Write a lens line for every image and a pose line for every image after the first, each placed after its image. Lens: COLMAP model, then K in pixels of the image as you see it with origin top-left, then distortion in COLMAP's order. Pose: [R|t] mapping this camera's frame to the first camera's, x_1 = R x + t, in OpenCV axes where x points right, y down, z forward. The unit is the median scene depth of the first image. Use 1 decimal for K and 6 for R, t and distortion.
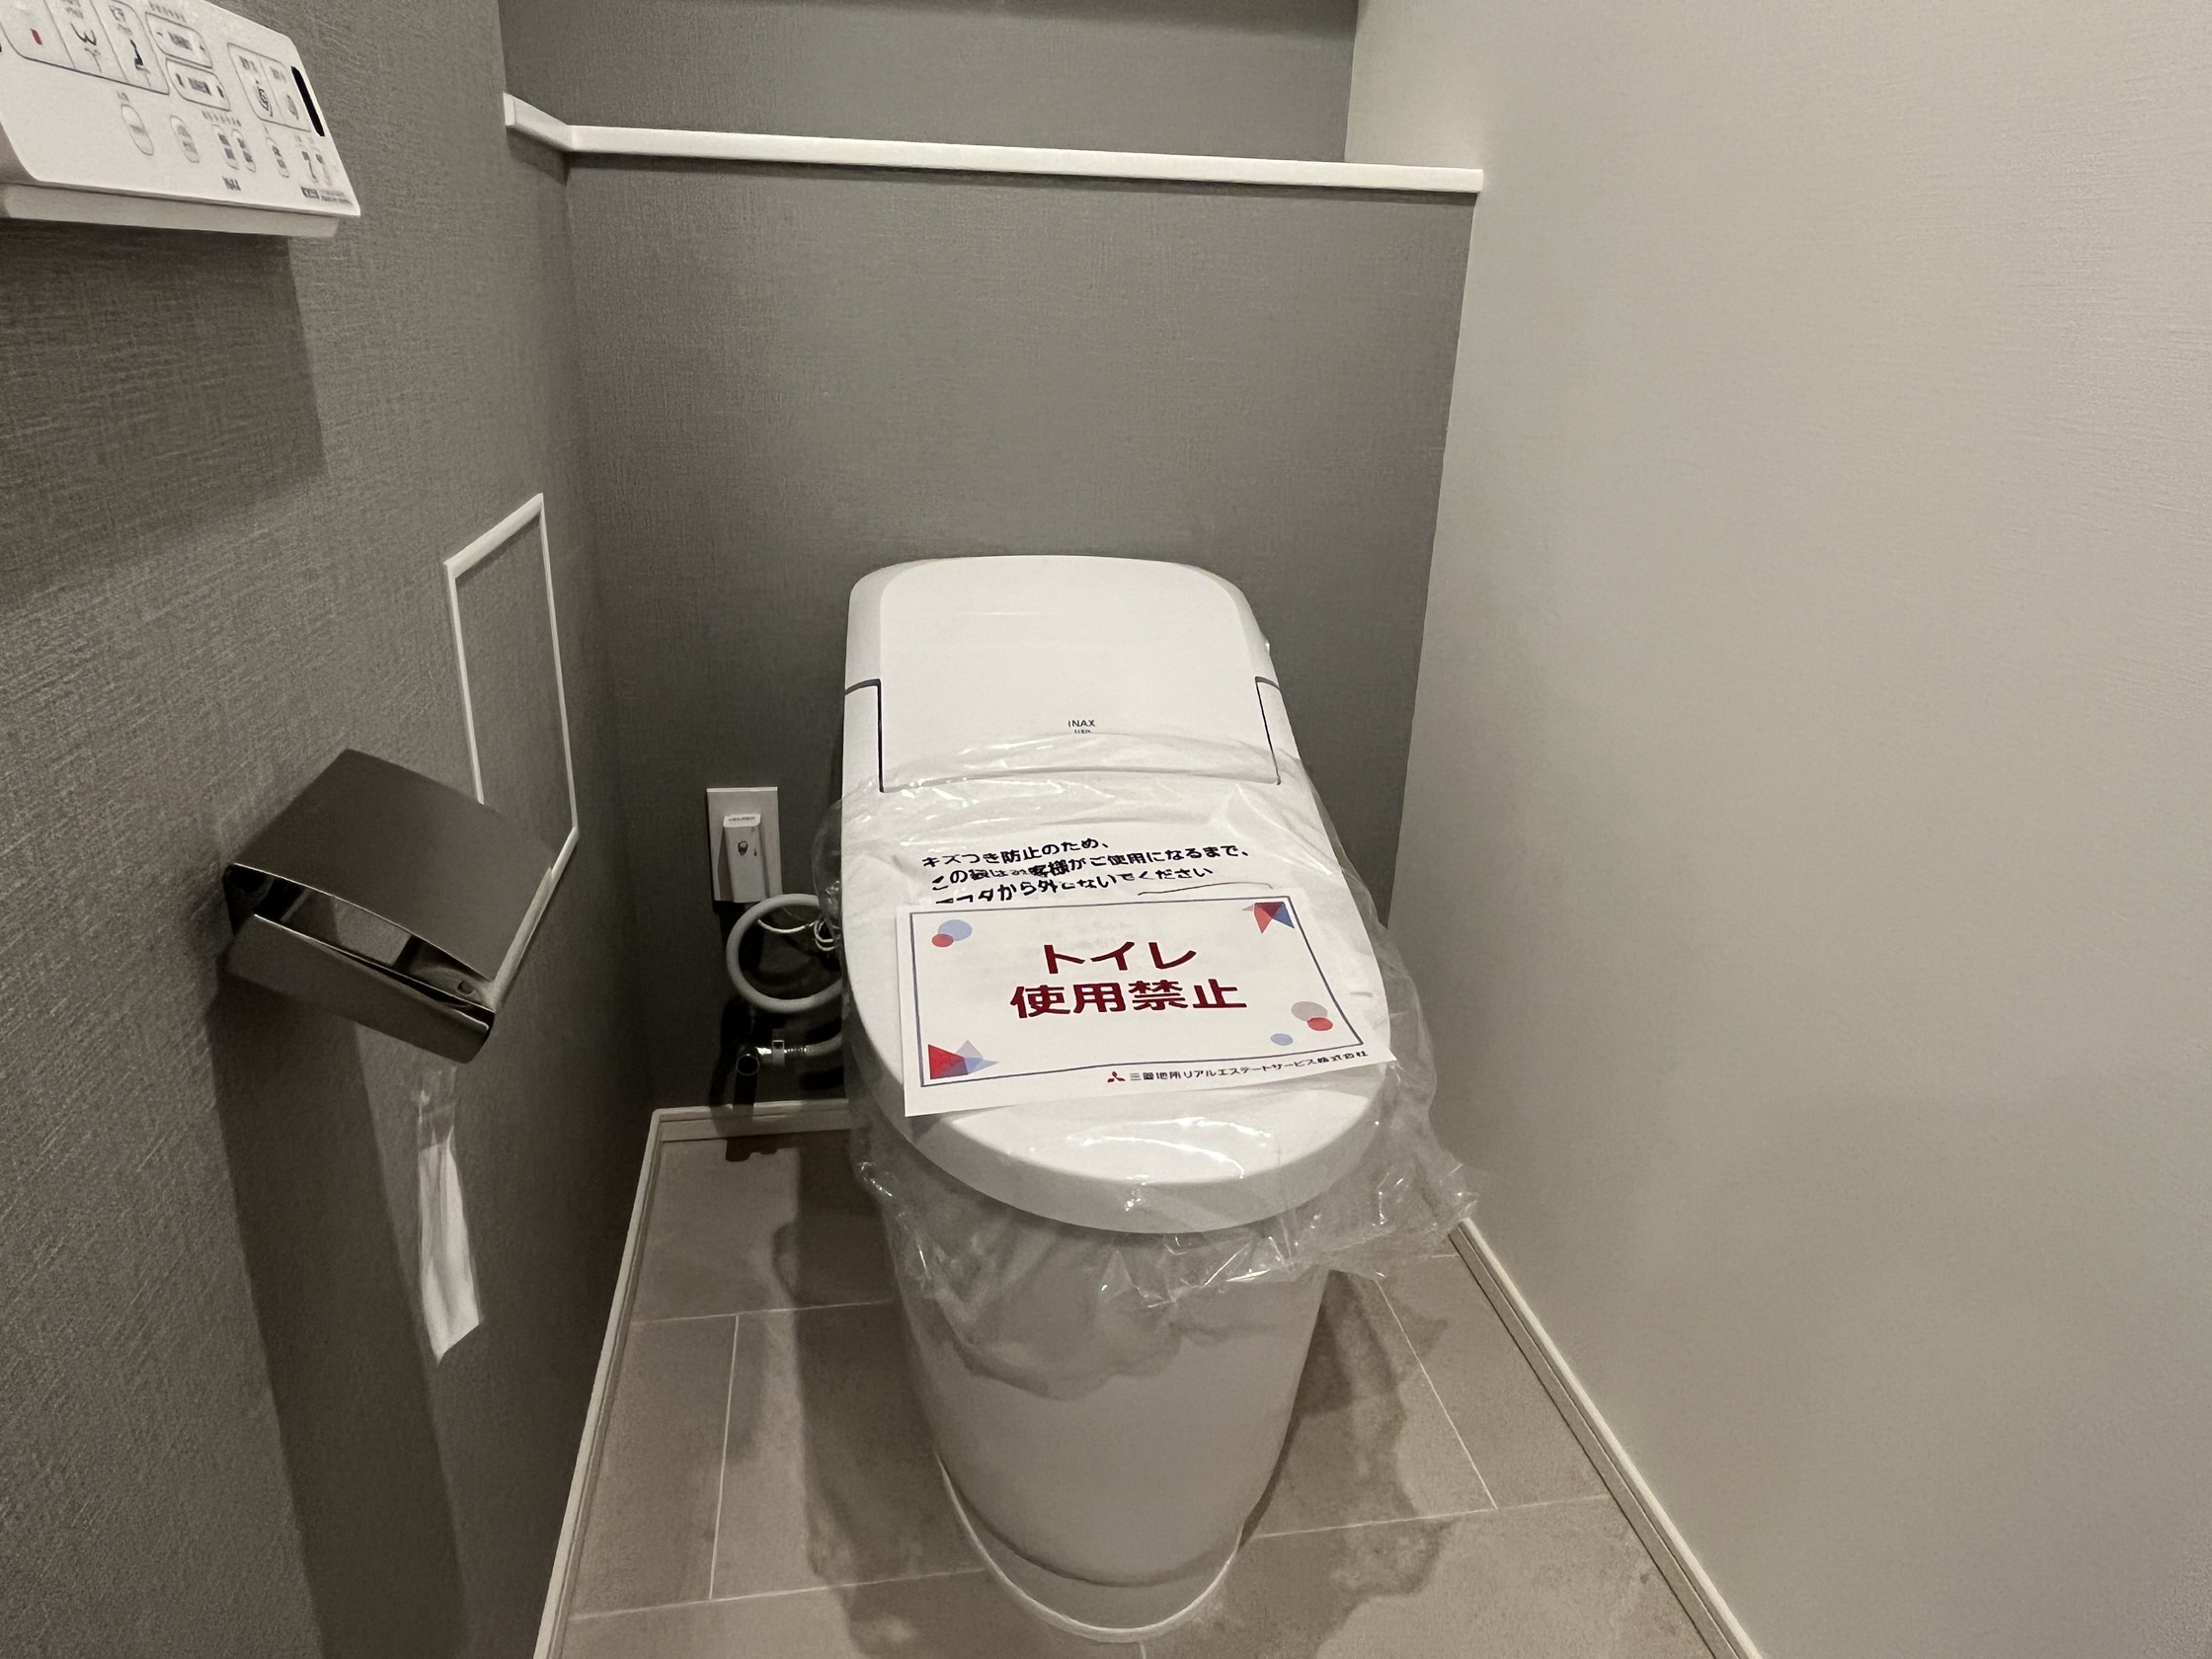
lens RADIAL K [[1406.0, 0, 1091.6], [0, 1406.0, 821.5], [0, 0, 1]] dist [-0.004160, 0.000134]
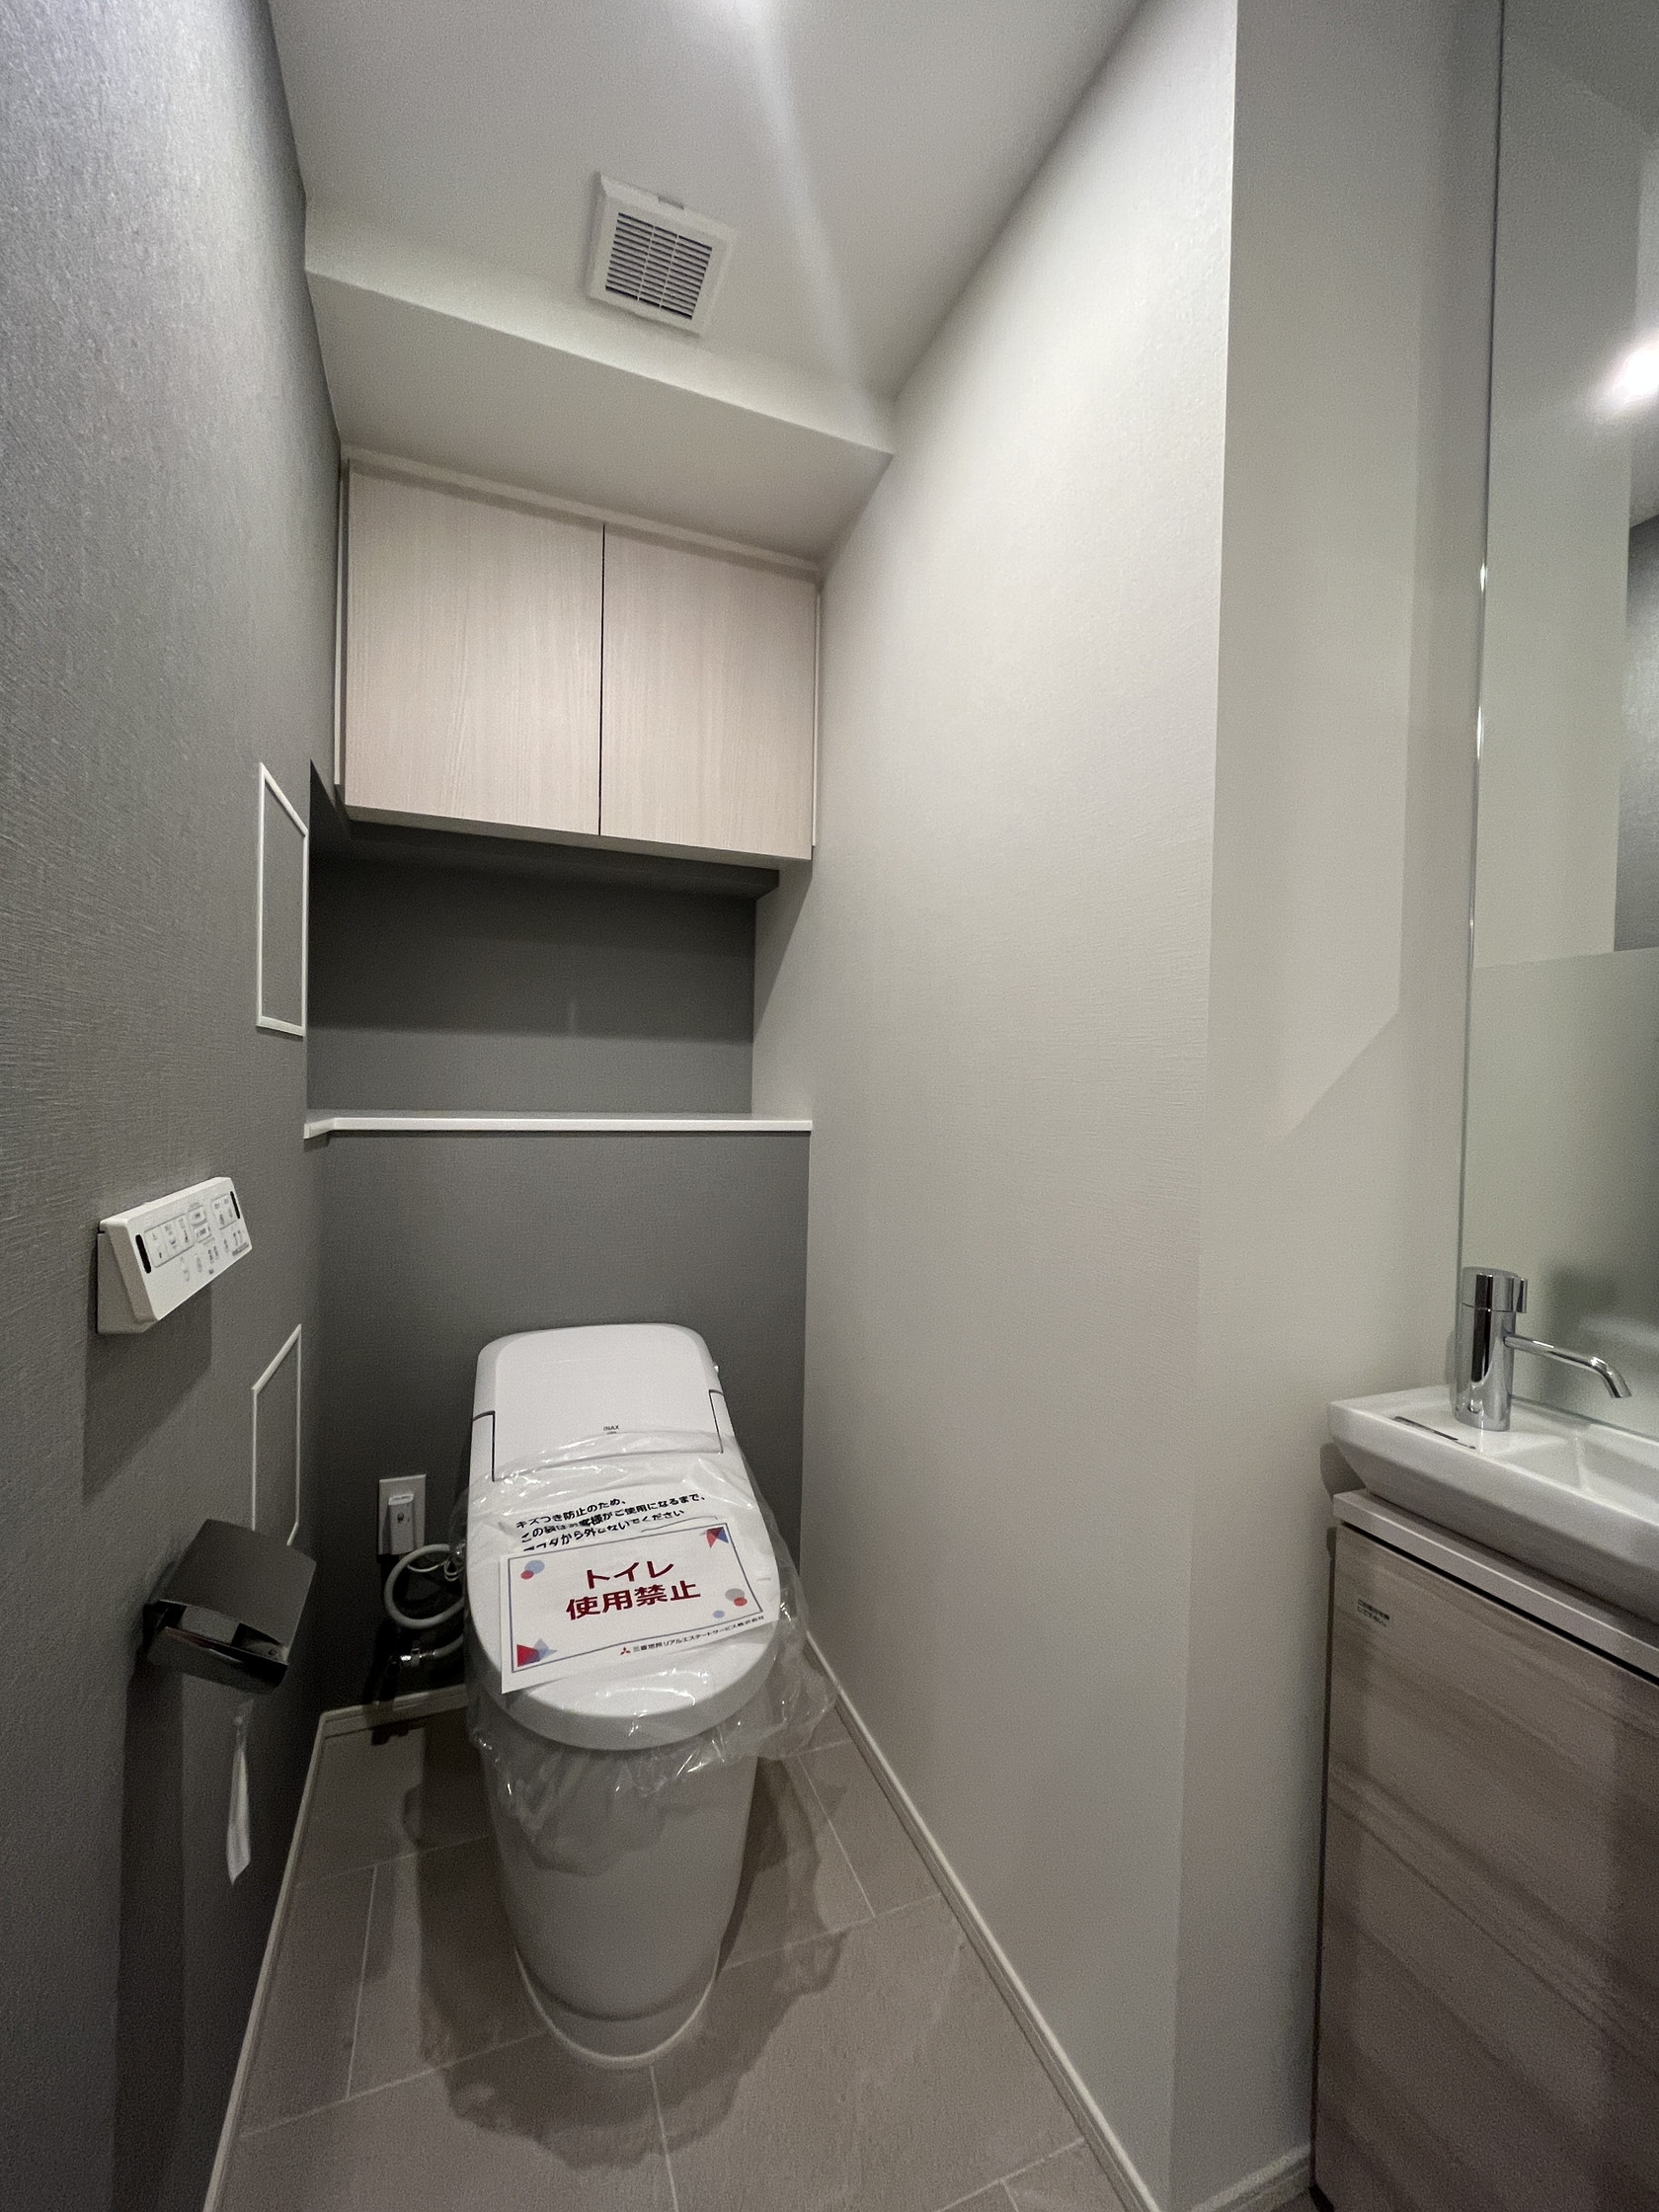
lens RADIAL K [[899.2, 0, 829.5], [0, 899.2, 1106.0], [0, 0, 1]] dist [-0.001668, -0.000278]
pose [[0.977602, -0.013448, 0.210034, 0.033147], [0.083582, 0.940694, -0.328799, -0.061238], [-0.193156, 0.338989, 0.920748, -0.286725]]
